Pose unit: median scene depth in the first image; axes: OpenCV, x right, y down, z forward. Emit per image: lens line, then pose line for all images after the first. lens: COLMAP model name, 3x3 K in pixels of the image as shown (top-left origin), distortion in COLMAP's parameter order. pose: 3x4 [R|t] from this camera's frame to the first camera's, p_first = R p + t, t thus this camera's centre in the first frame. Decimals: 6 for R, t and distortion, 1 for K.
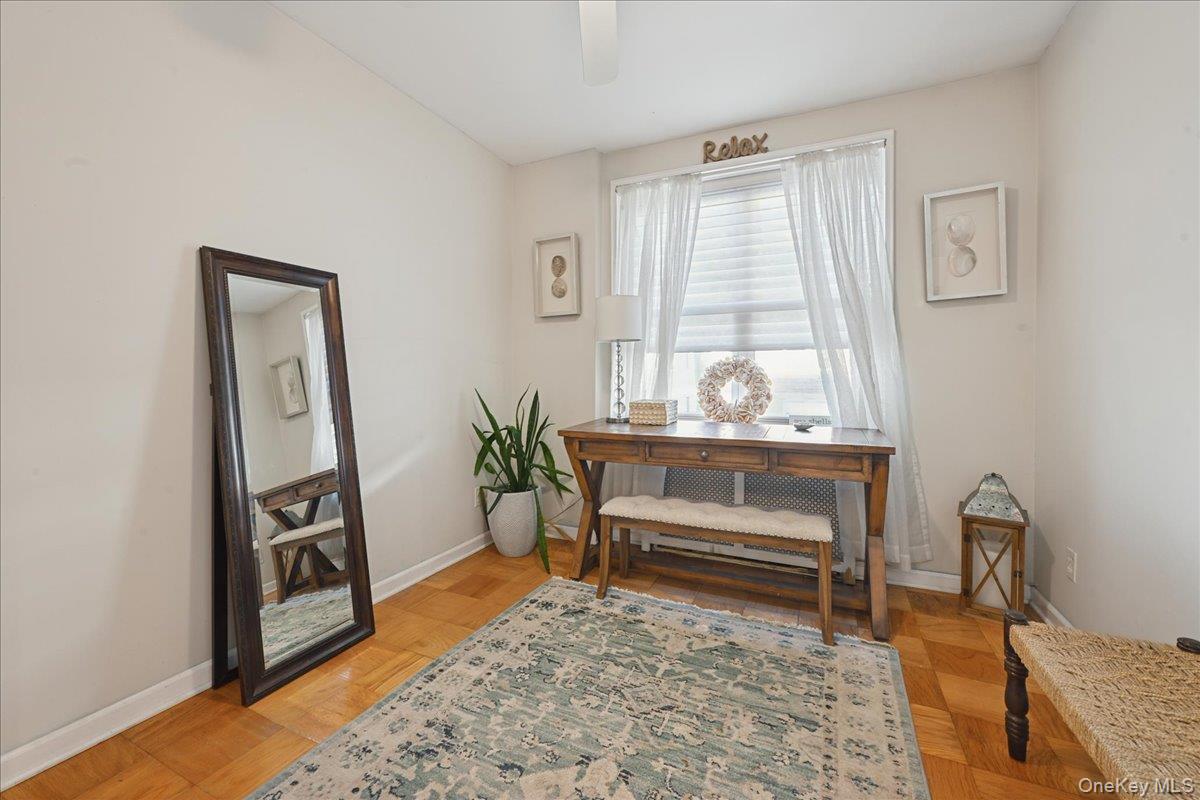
lens RADIAL K [[494.5, 0, 599.9], [0, 494.5, 374.3], [0, 0, 1]] dist [-0.001223, 0.000028]
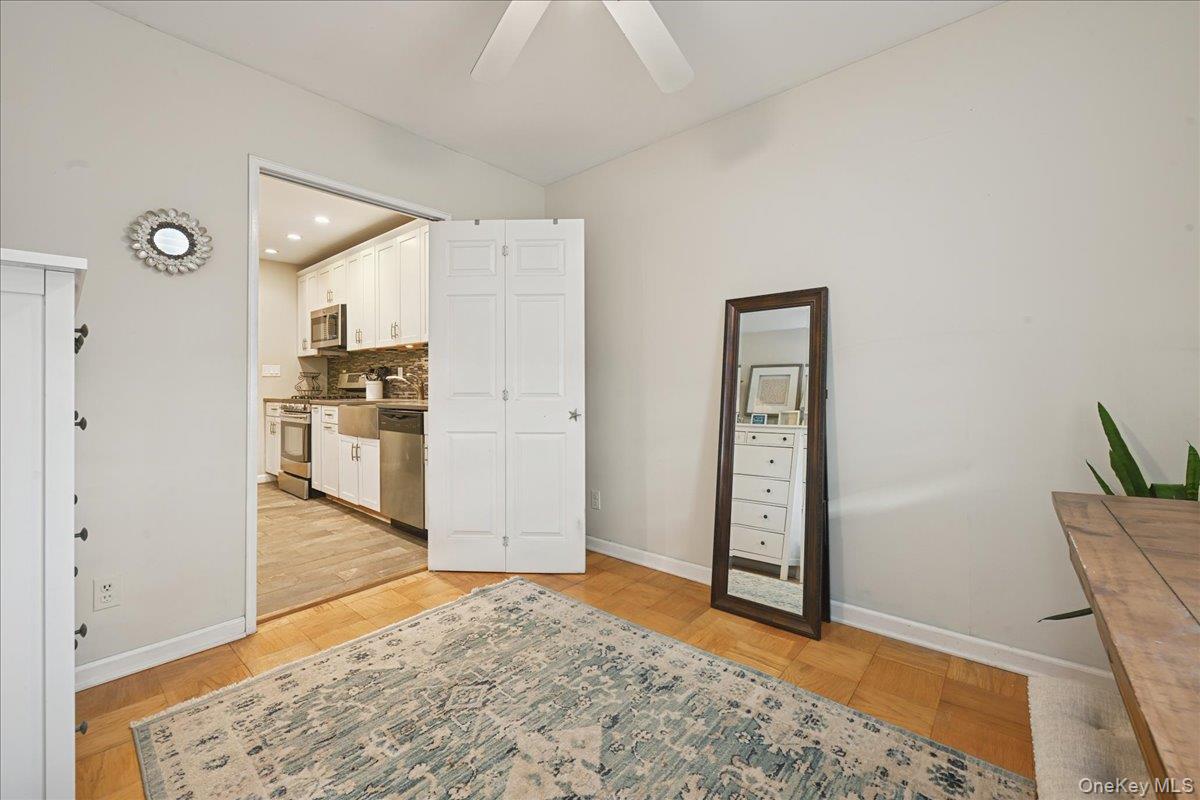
lens RADIAL K [[483.4, 0, 598.9], [0, 483.4, 378.1], [0, 0, 1]] dist [0.000536, 0.000492]
pose [[-0.273714, -0.011210, -0.961746, 0.687233], [0.009604, 0.999850, -0.014387, 0.001032], [0.961763, -0.013175, -0.273565, 0.946620]]
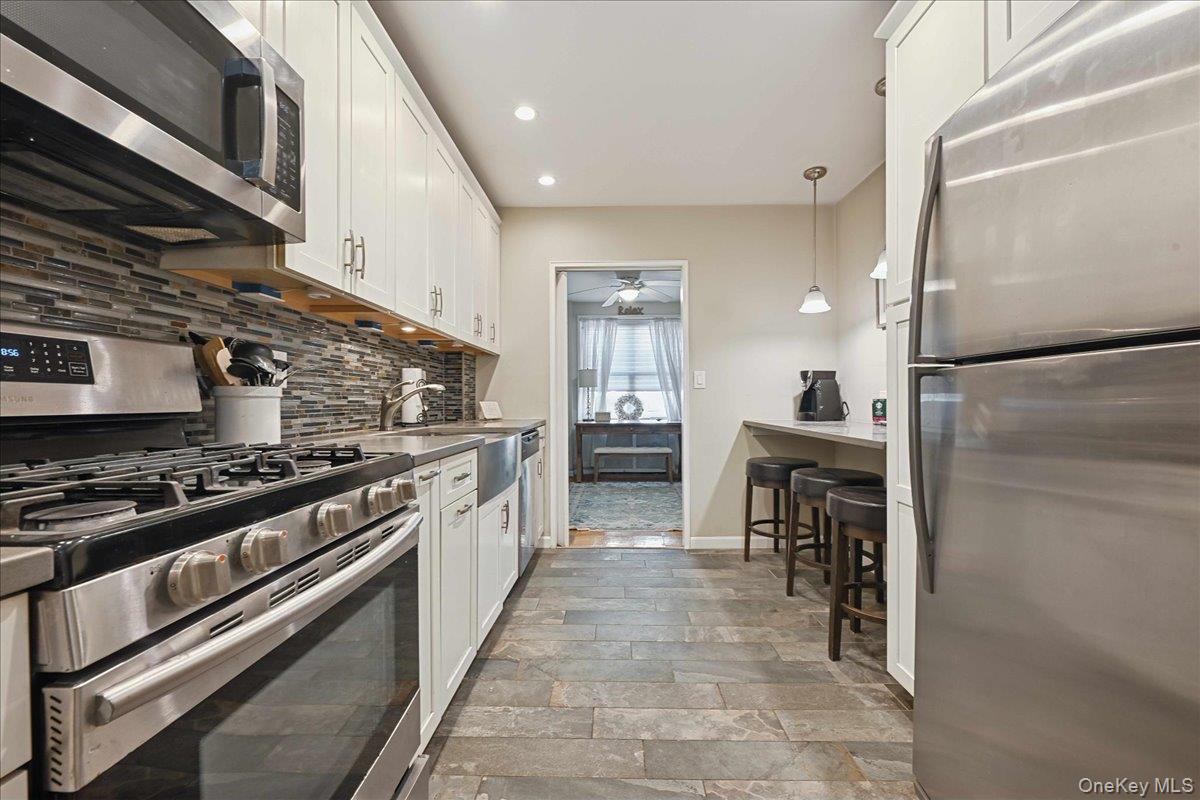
lens RADIAL K [[494.5, 0, 597.6], [0, 494.5, 402.3], [0, 0, 1]] dist [-0.001223, 0.000028]
pose [[0.919168, -0.006619, 0.393809, -1.315670], [0.004829, 0.999973, 0.005536, -0.009610], [-0.393835, -0.003186, 0.919176, -1.870365]]
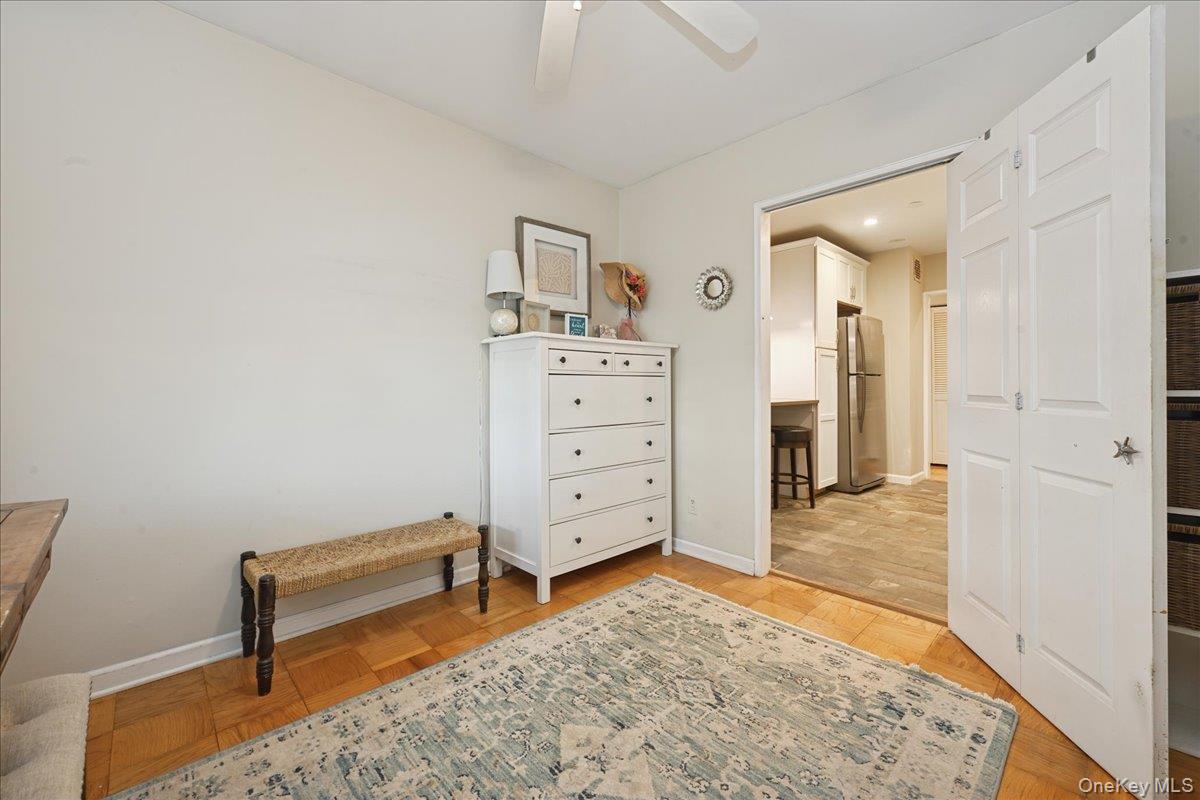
lens RADIAL K [[483.4, 0, 605.4], [0, 483.4, 382.4], [0, 0, 1]] dist [0.000536, 0.000492]
pose [[-0.935583, 0.002028, 0.353100, -0.293787], [0.000376, 0.999989, -0.004747, -0.001298], [-0.353105, -0.004309, -0.935574, 1.380864]]
